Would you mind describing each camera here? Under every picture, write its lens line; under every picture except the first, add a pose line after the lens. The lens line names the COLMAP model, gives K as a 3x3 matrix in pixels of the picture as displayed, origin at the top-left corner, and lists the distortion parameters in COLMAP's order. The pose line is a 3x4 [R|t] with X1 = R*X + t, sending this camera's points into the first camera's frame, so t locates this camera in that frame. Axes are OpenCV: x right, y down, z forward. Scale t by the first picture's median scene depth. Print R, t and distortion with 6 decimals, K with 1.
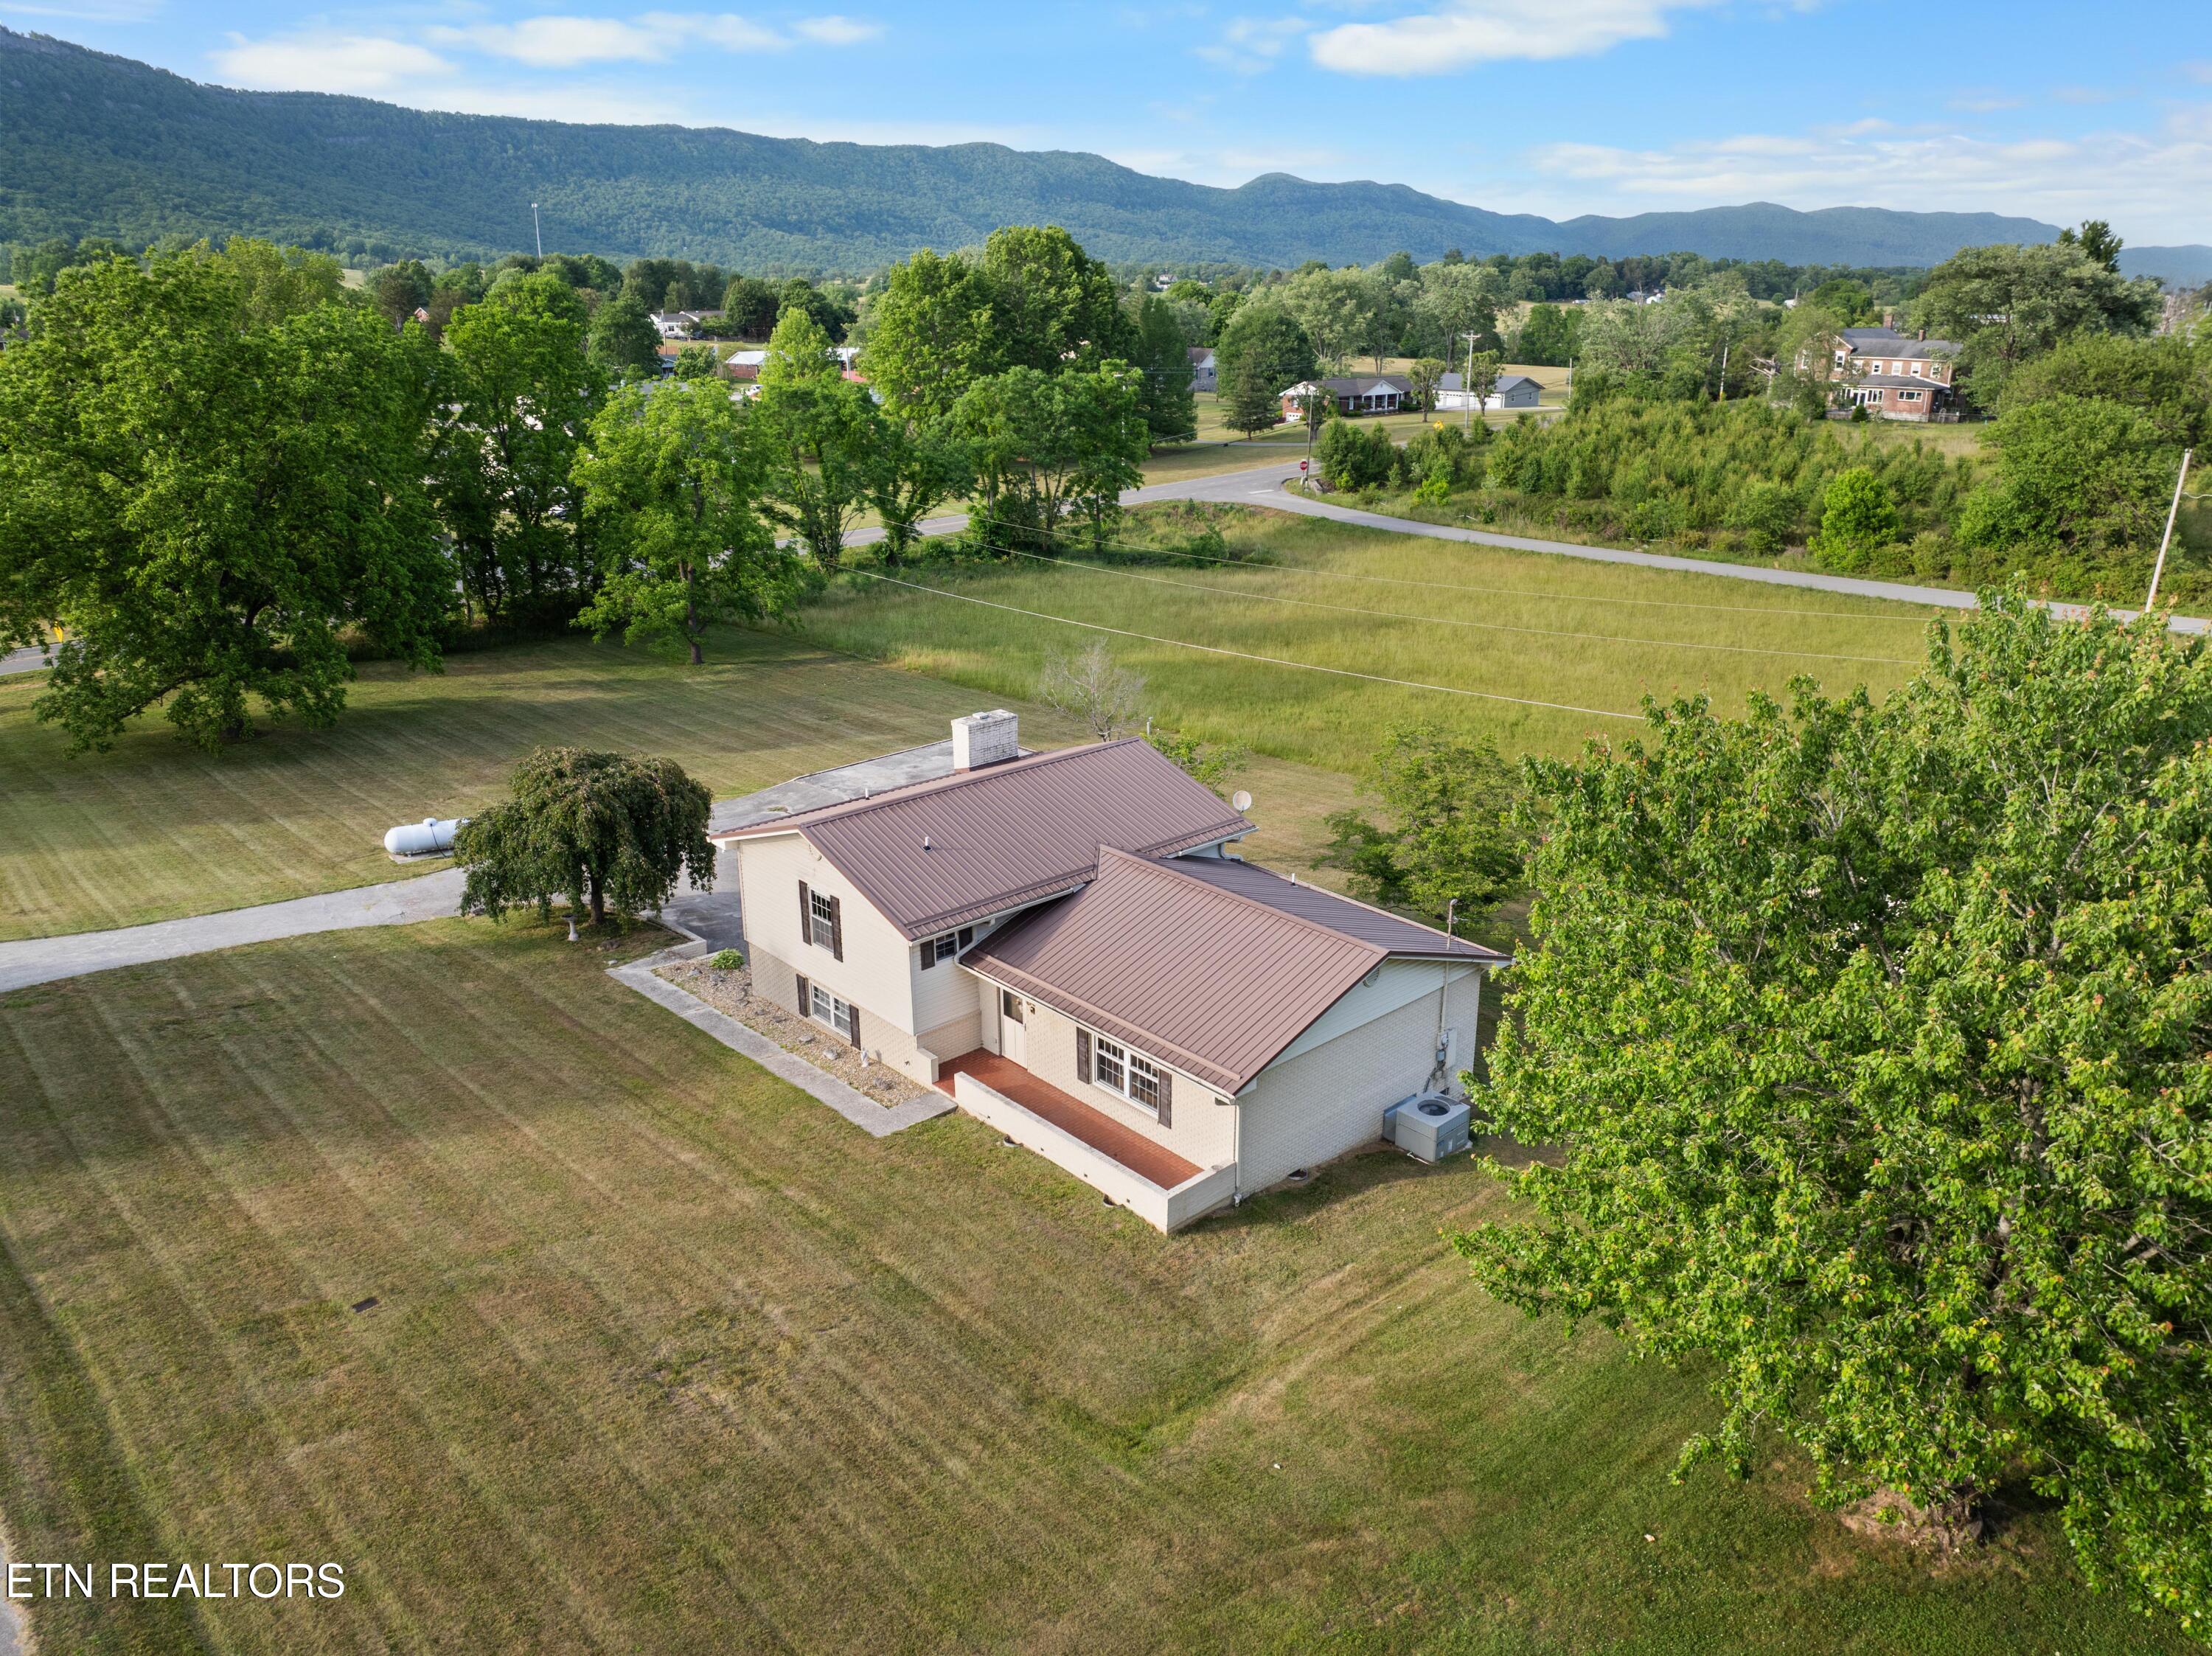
lens RADIAL K [[1459.6, 0, 1106.0], [0, 1459.6, 828.0], [0, 0, 1]] dist [-0.019892, -0.000770]
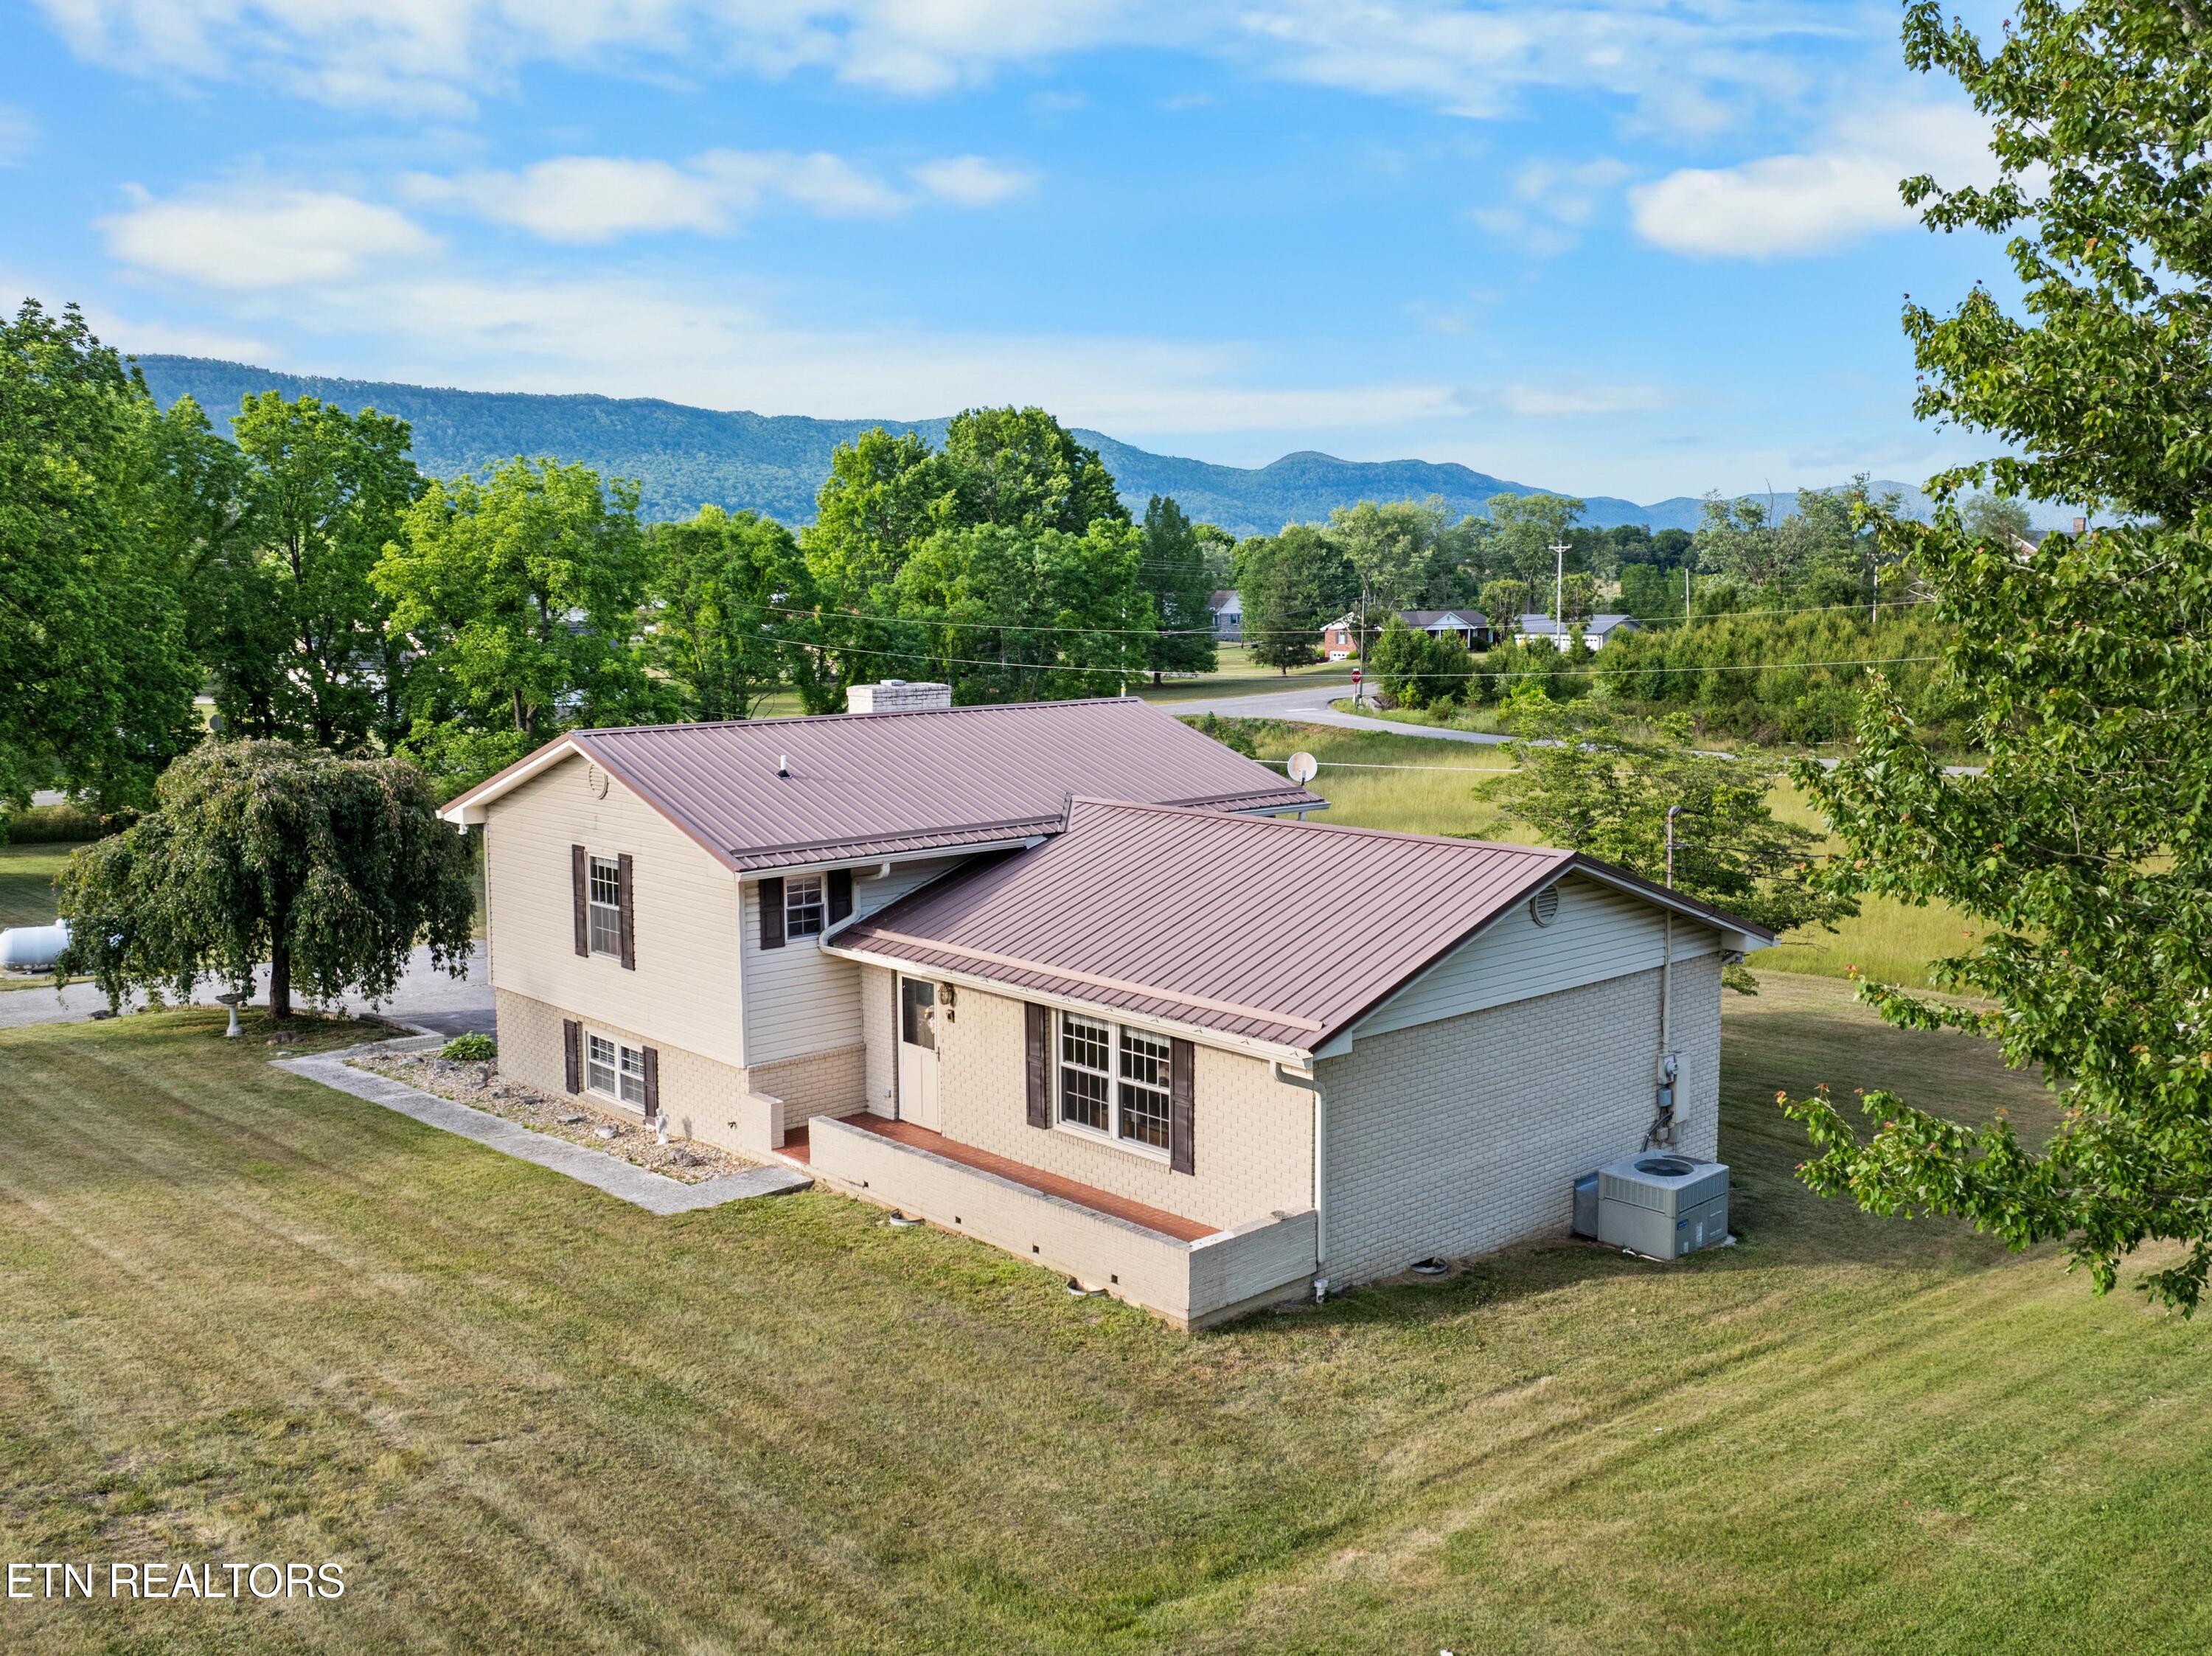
lens RADIAL K [[1859.3, 0, 1106.0], [0, 1859.3, 828.0], [0, 0, 1]] dist [-0.010989, -0.045688]
pose [[0.999997, -0.002328, 0.000547, 0.010514], [0.002391, 0.977132, -0.212620, 0.205919], [-0.000039, 0.212621, 0.977135, 0.265834]]
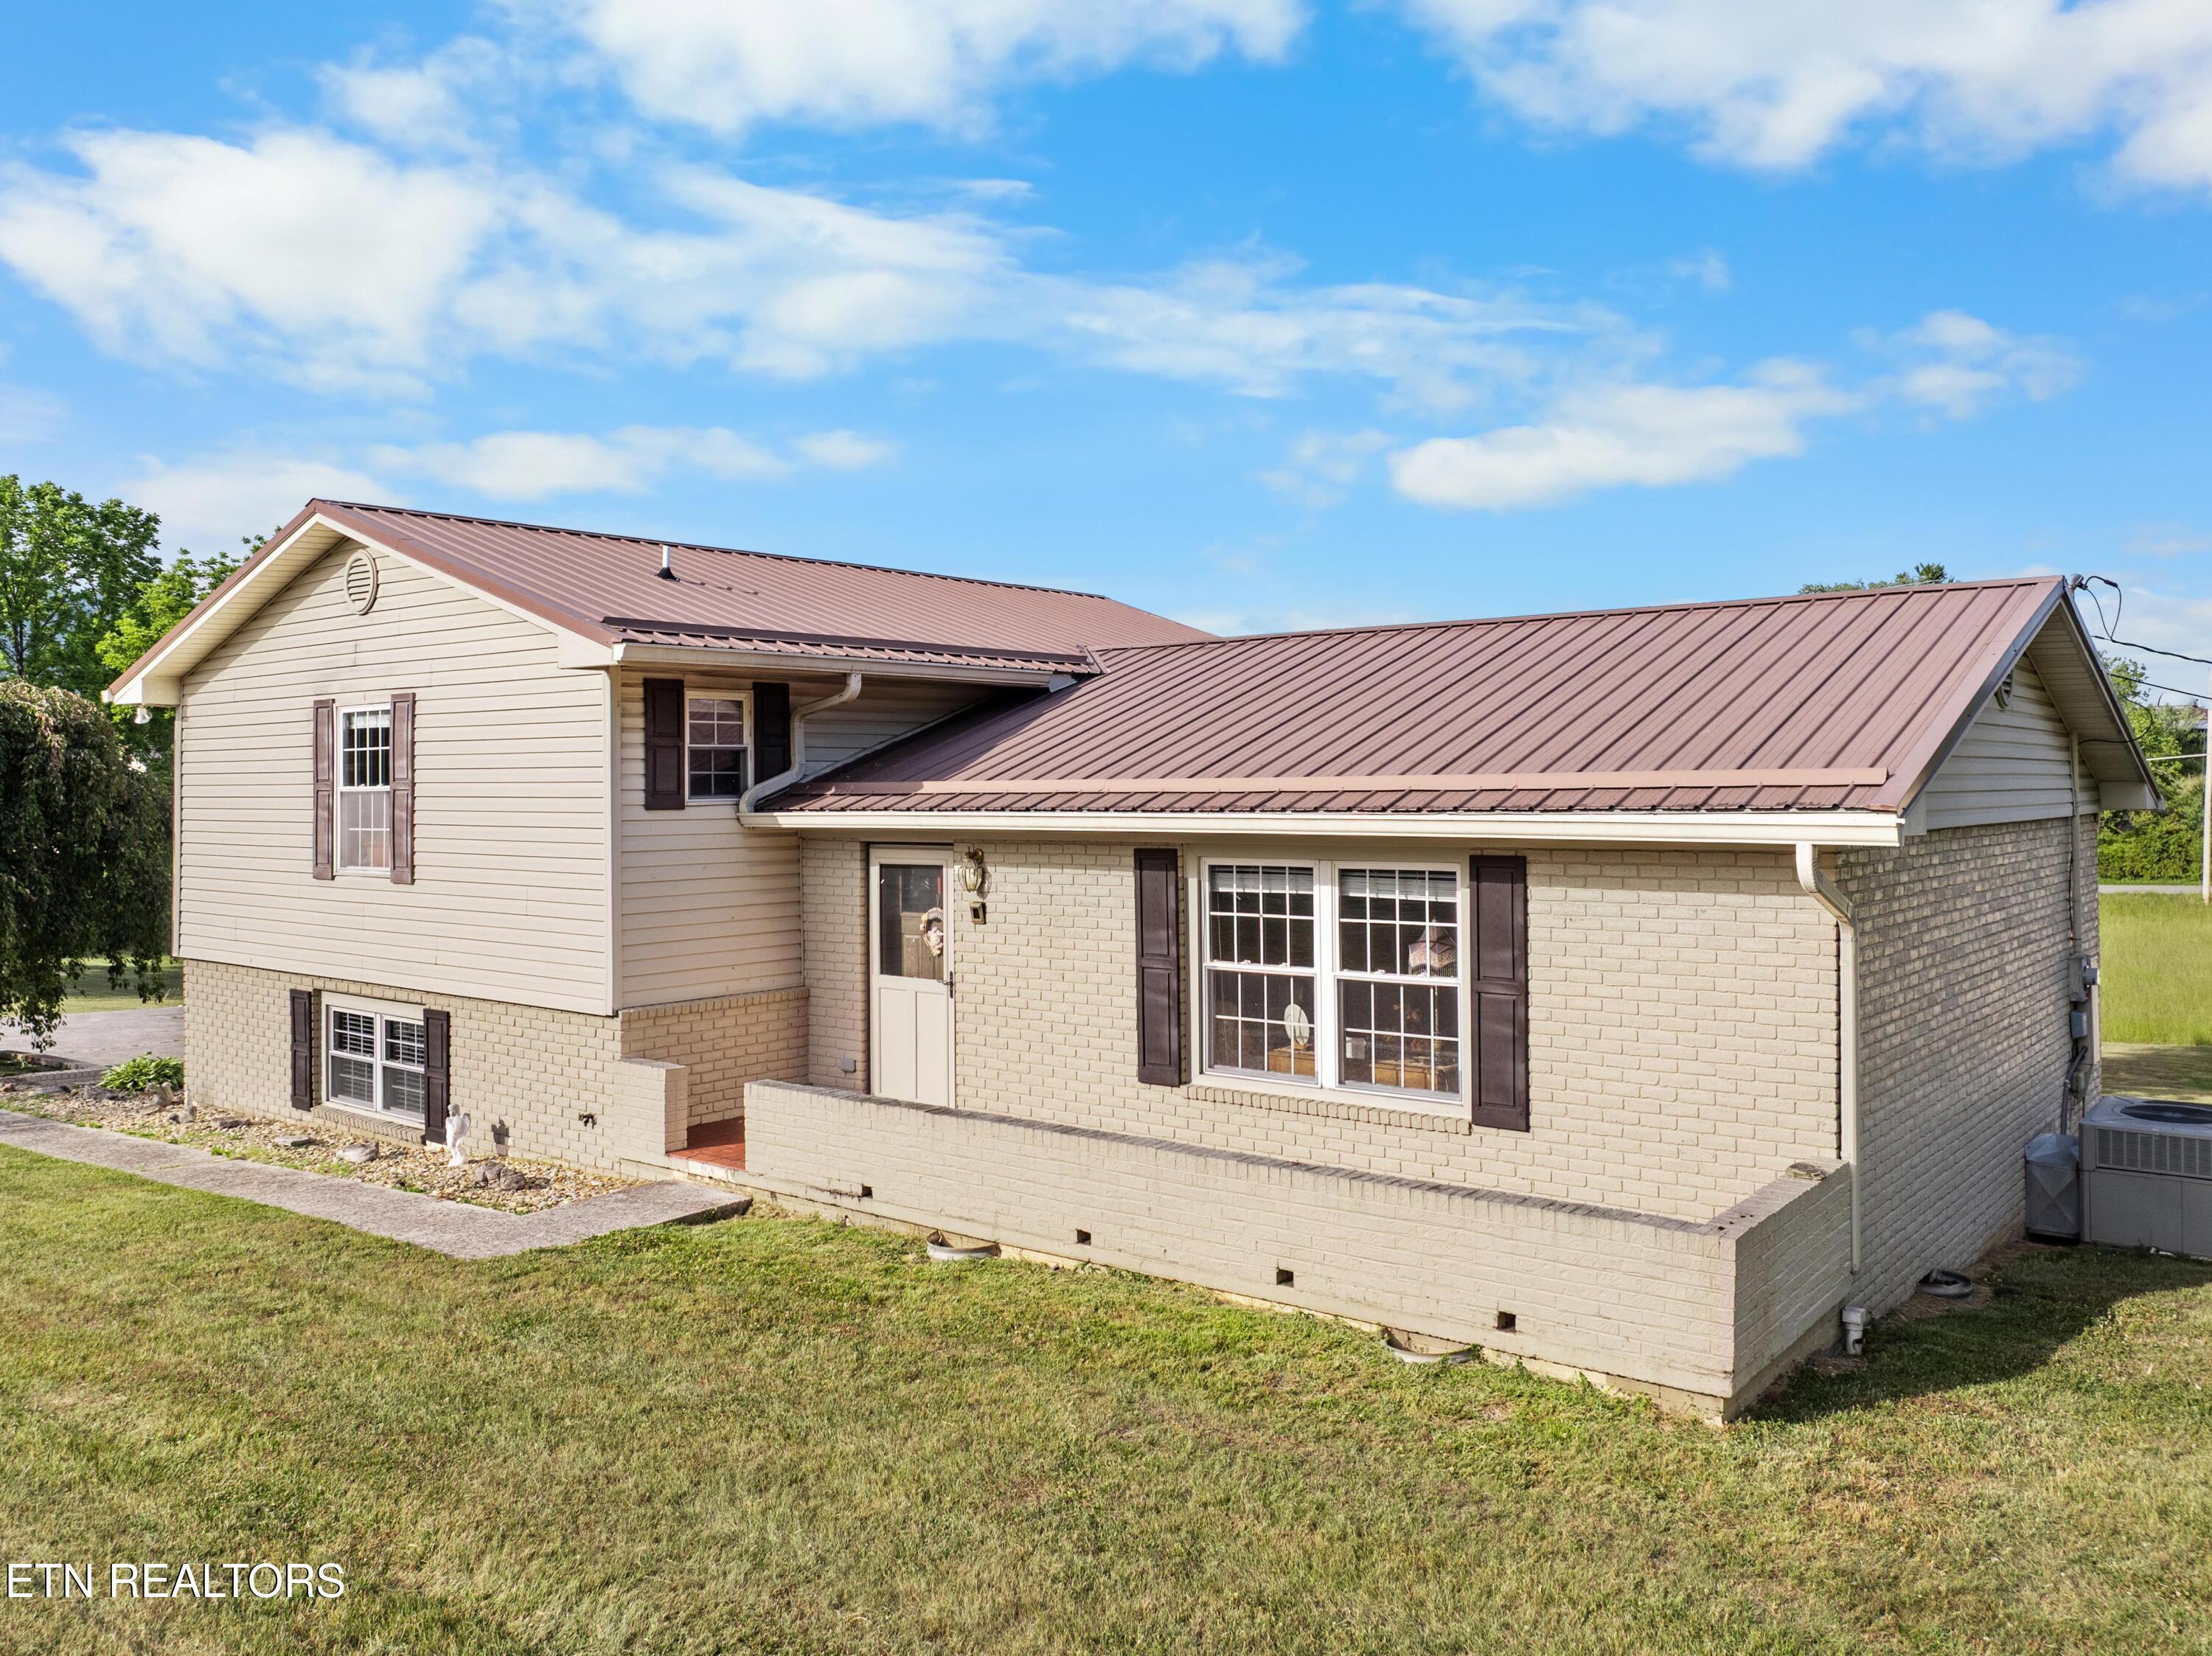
lens RADIAL K [[1680.3, 0, 1079.4], [0, 1680.3, 779.9], [0, 0, 1]] dist [-0.040458, -0.005230]
pose [[0.989200, -0.002656, 0.146551, -0.083009], [0.051731, 0.941820, -0.332113, 0.223405], [-0.137142, 0.336107, 0.931785, 0.617166]]
